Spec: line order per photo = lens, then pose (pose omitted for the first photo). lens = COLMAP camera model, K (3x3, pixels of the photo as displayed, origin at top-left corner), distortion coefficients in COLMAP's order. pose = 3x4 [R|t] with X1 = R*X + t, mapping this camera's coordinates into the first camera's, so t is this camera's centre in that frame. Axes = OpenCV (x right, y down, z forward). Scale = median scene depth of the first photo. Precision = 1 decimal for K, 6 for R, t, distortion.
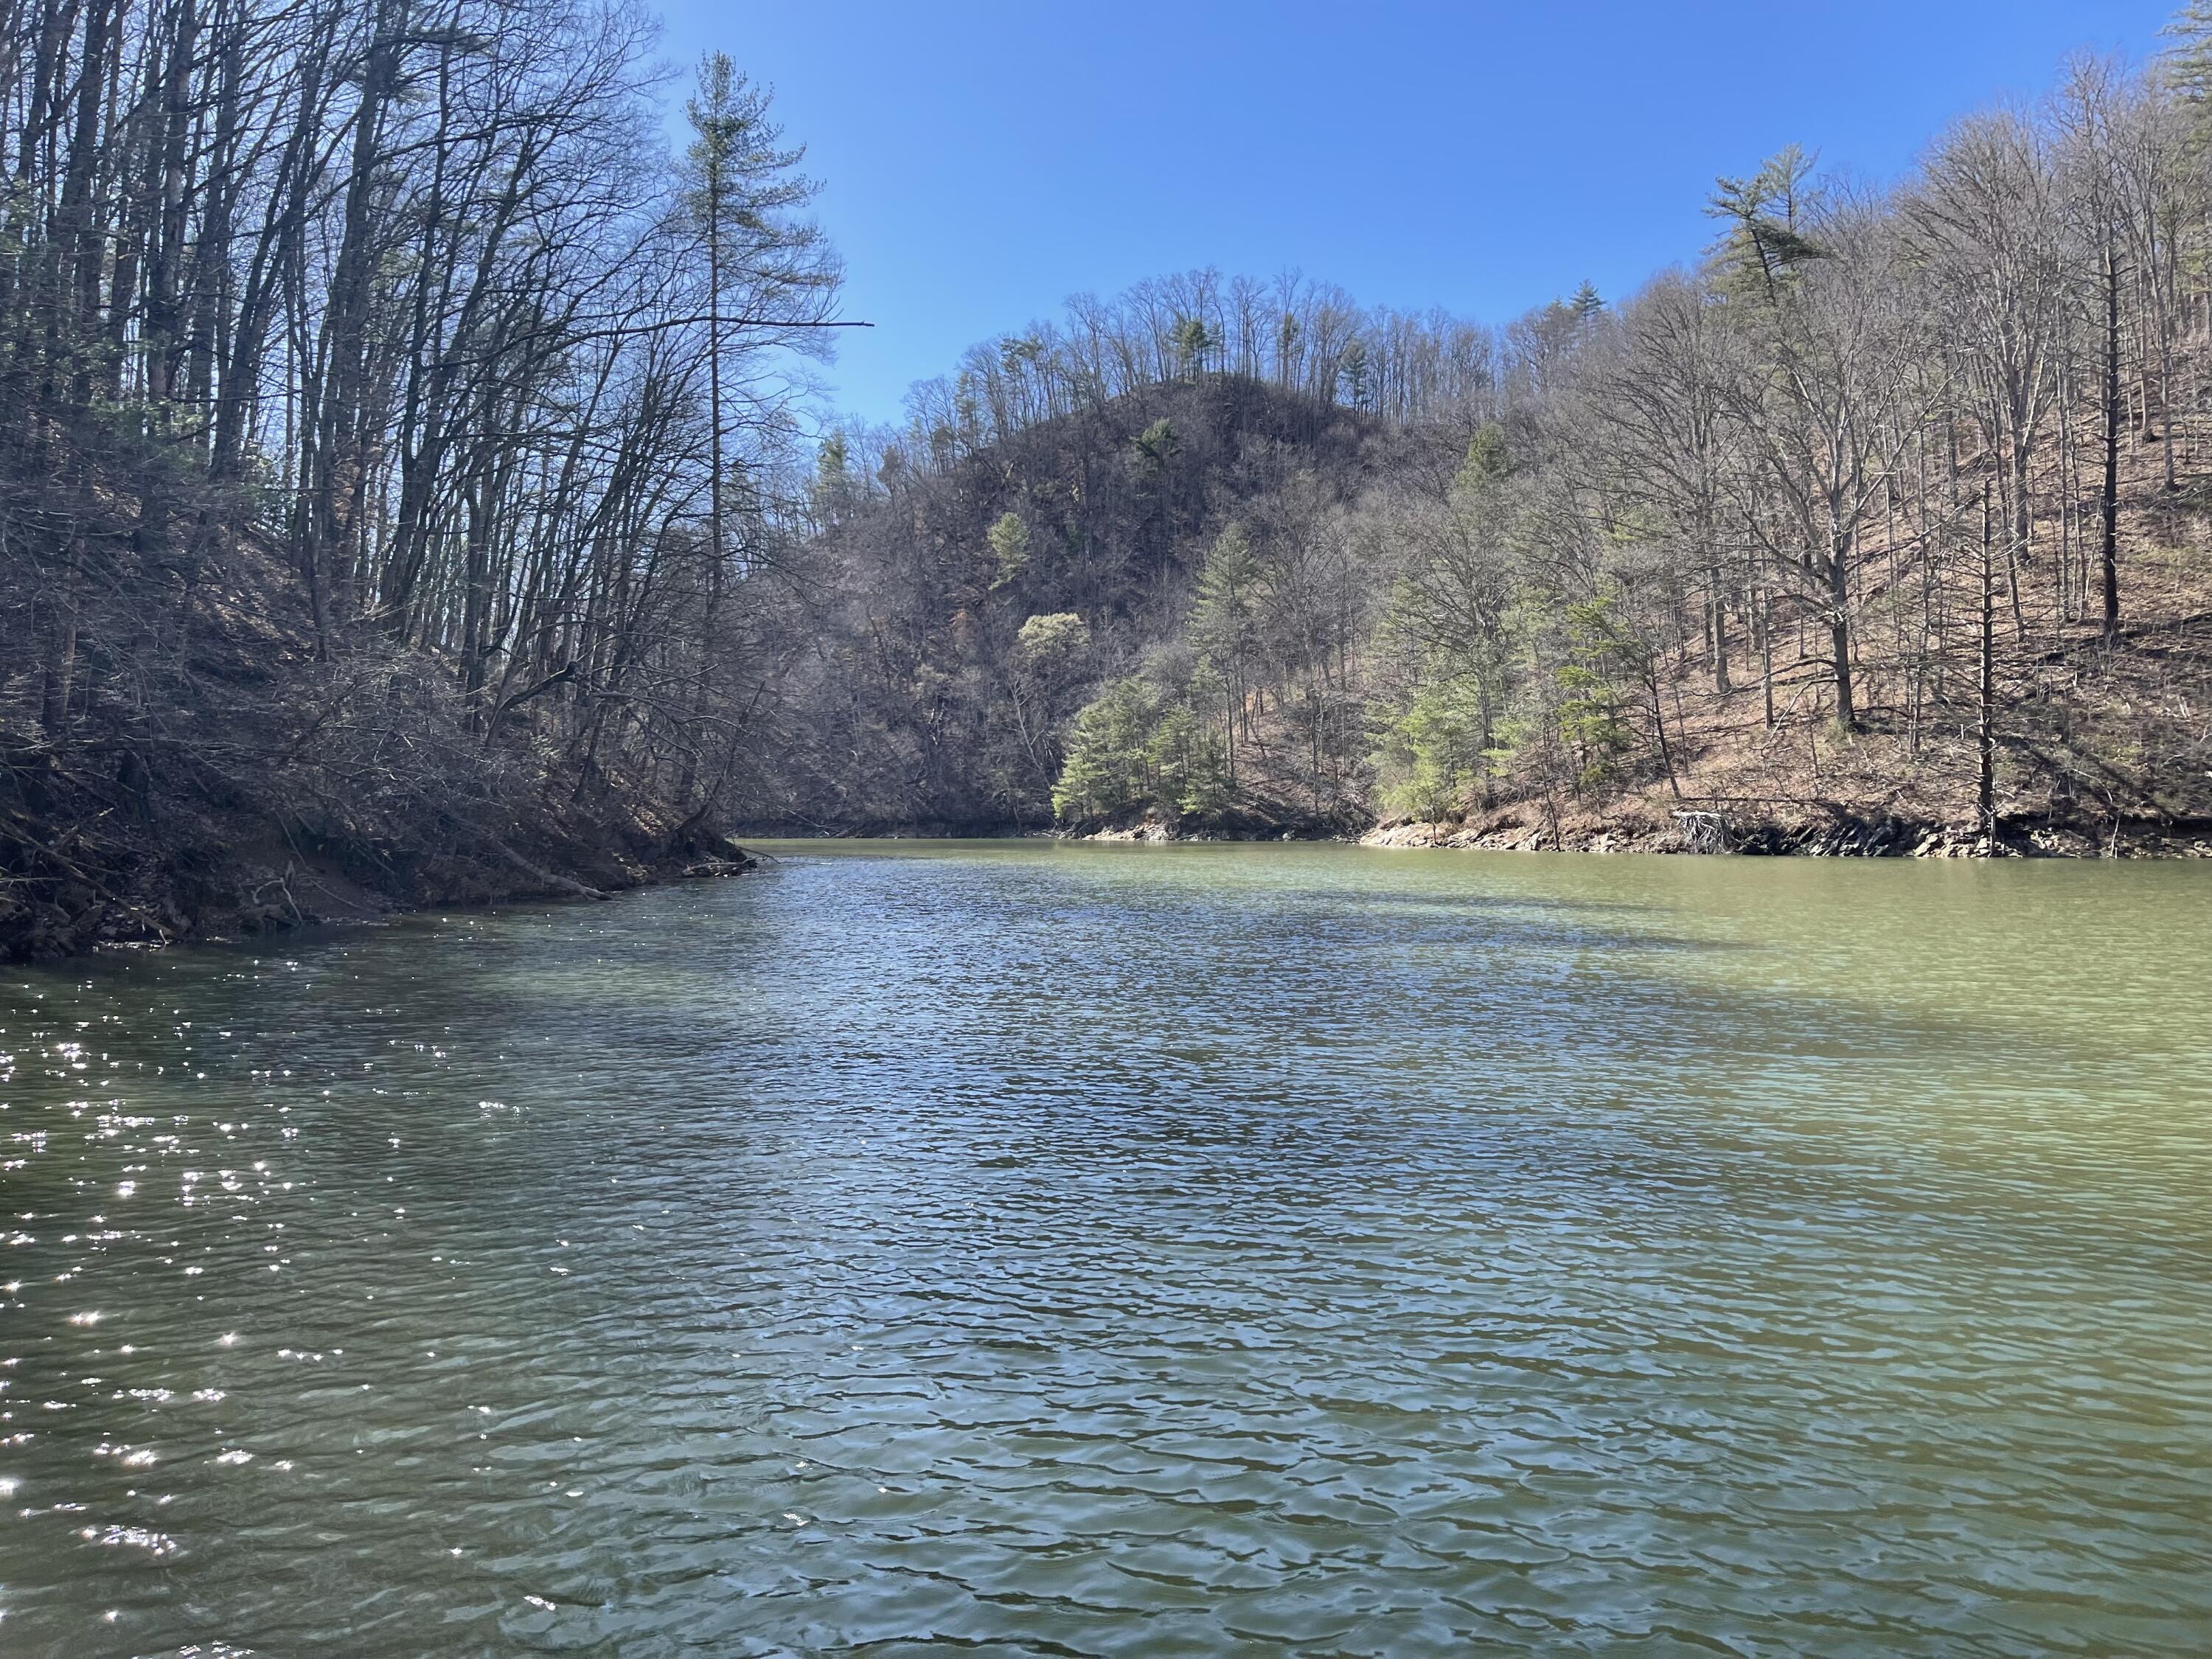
lens RADIAL K [[1545.4, 0, 1107.8], [0, 1545.4, 885.9], [0, 0, 1]] dist [0.003115, -0.002635]
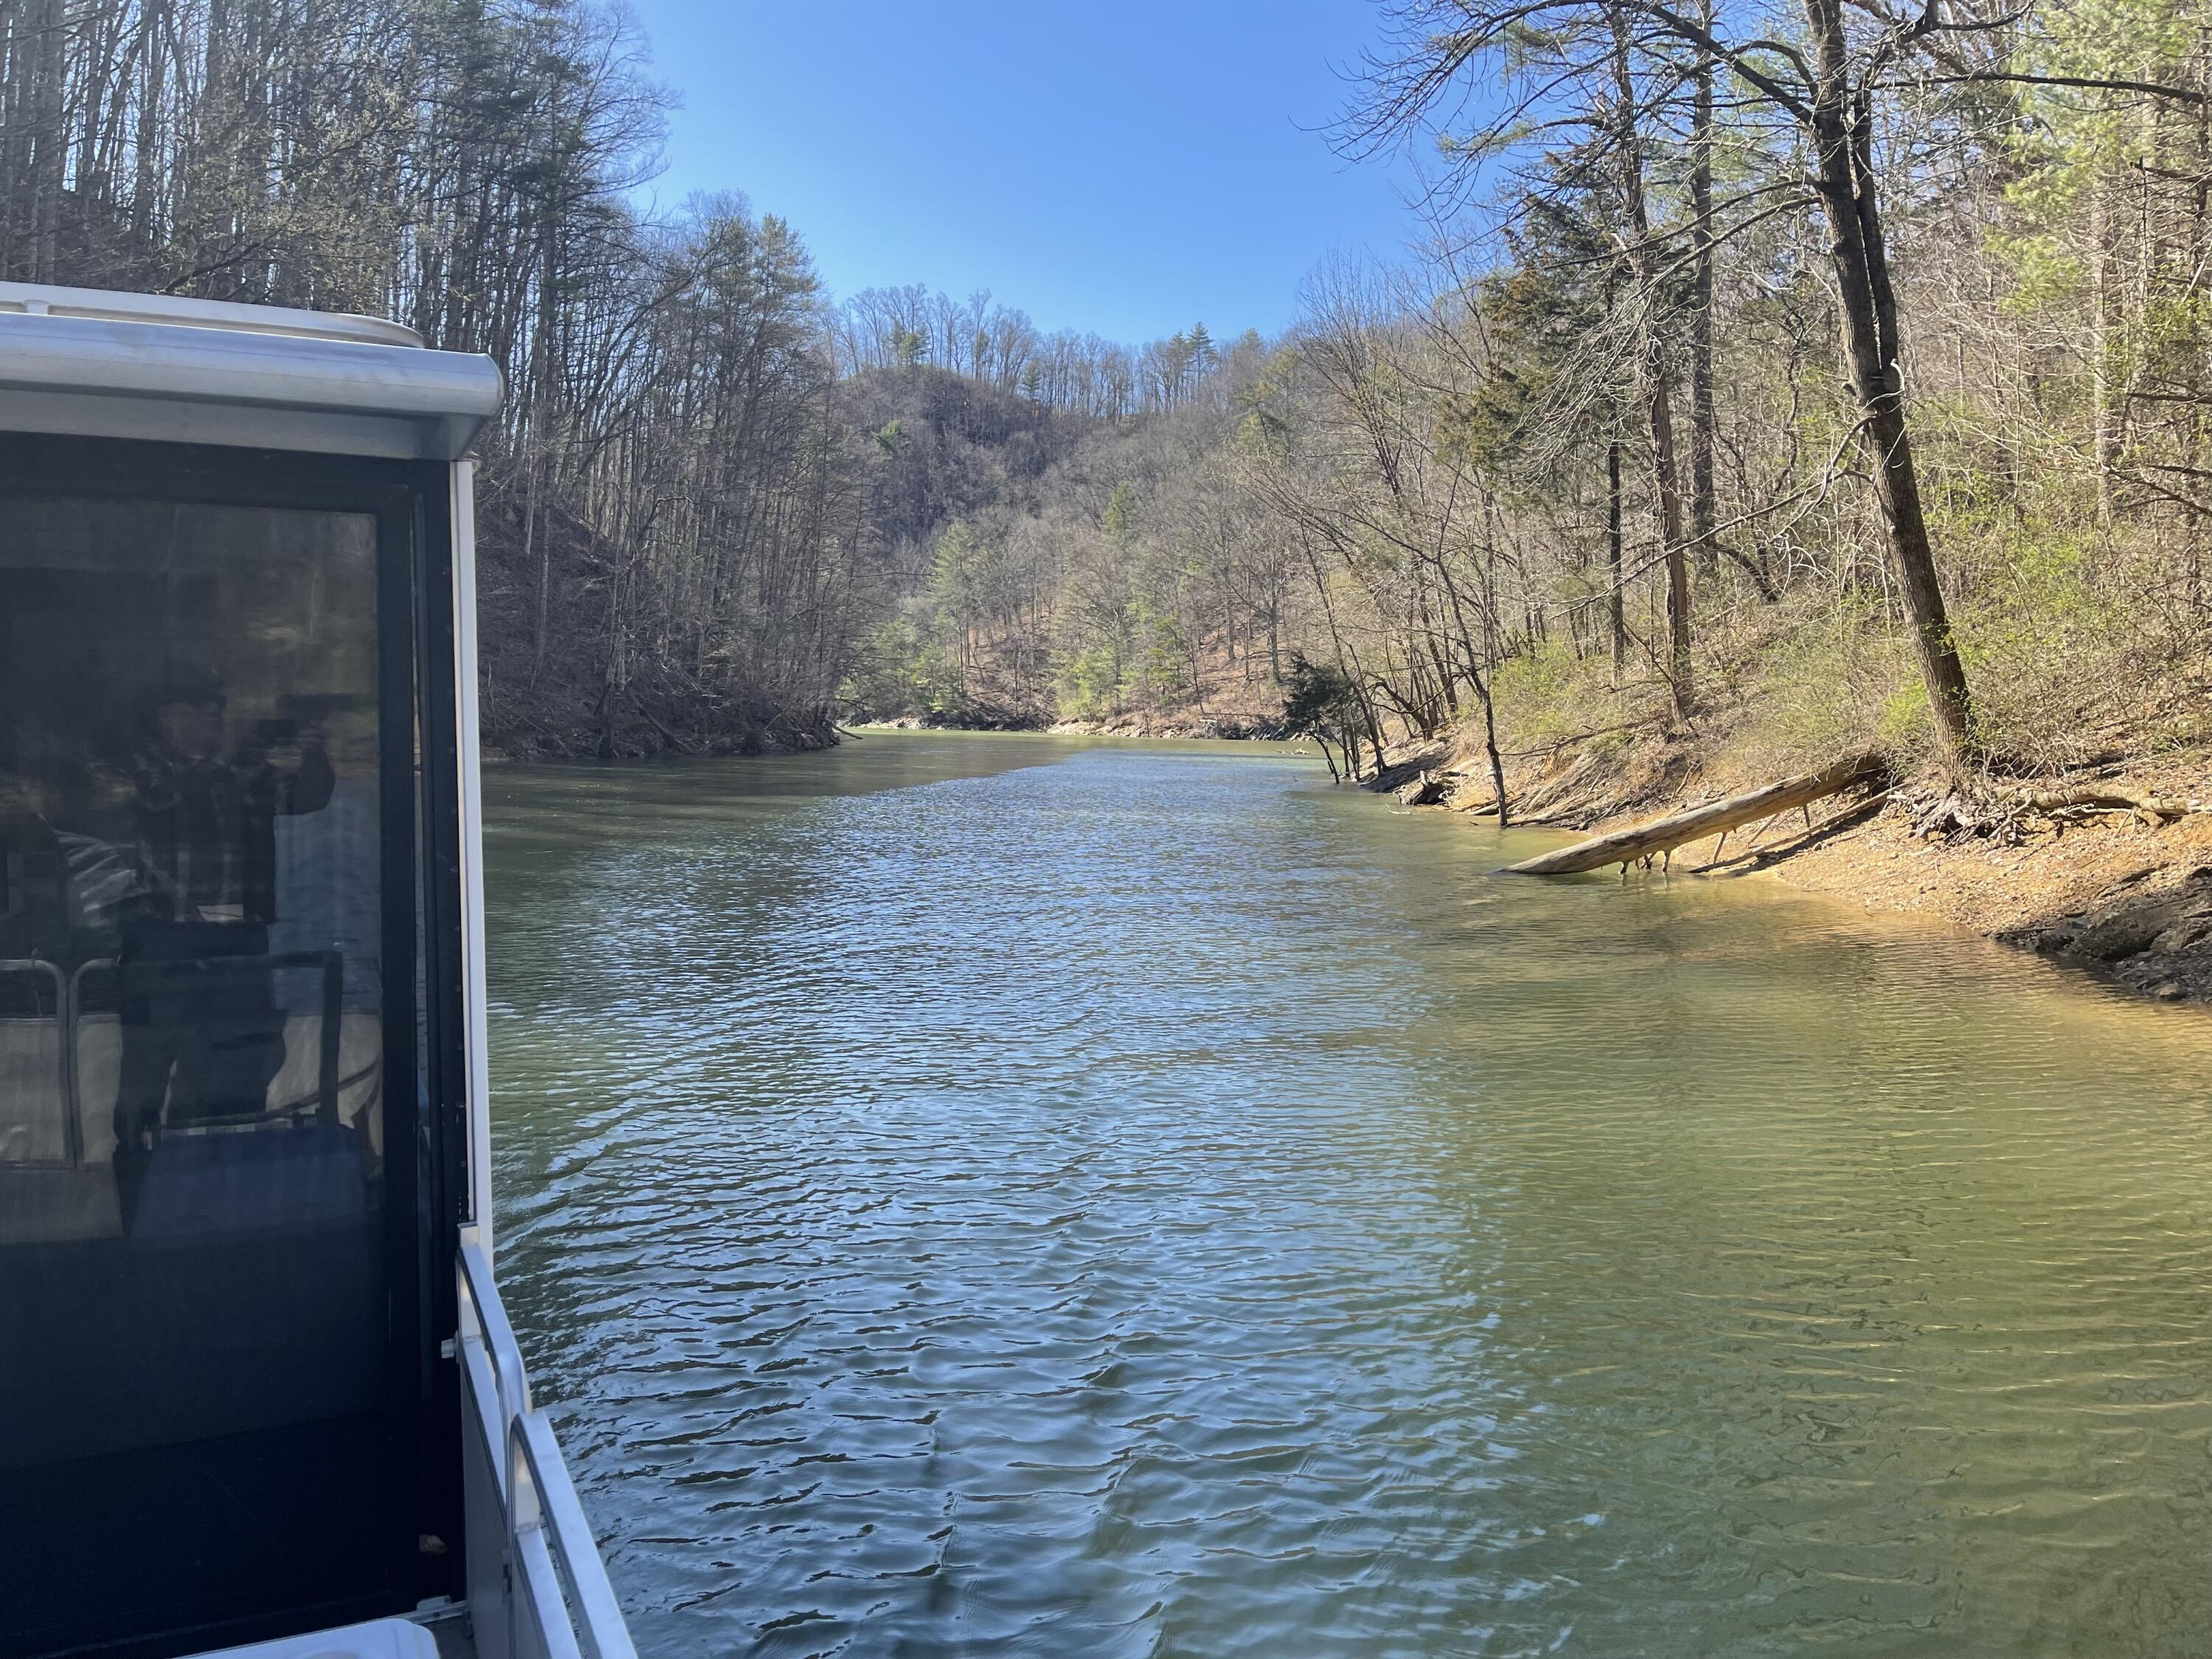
lens RADIAL K [[1545.4, 0, 1107.8], [0, 1545.4, 885.9], [0, 0, 1]] dist [0.003115, -0.002635]
pose [[0.974276, -0.001283, 0.225352, -0.126318], [-0.014075, 0.997685, 0.066531, 0.021733], [-0.224916, -0.067992, 0.972003, -0.558119]]
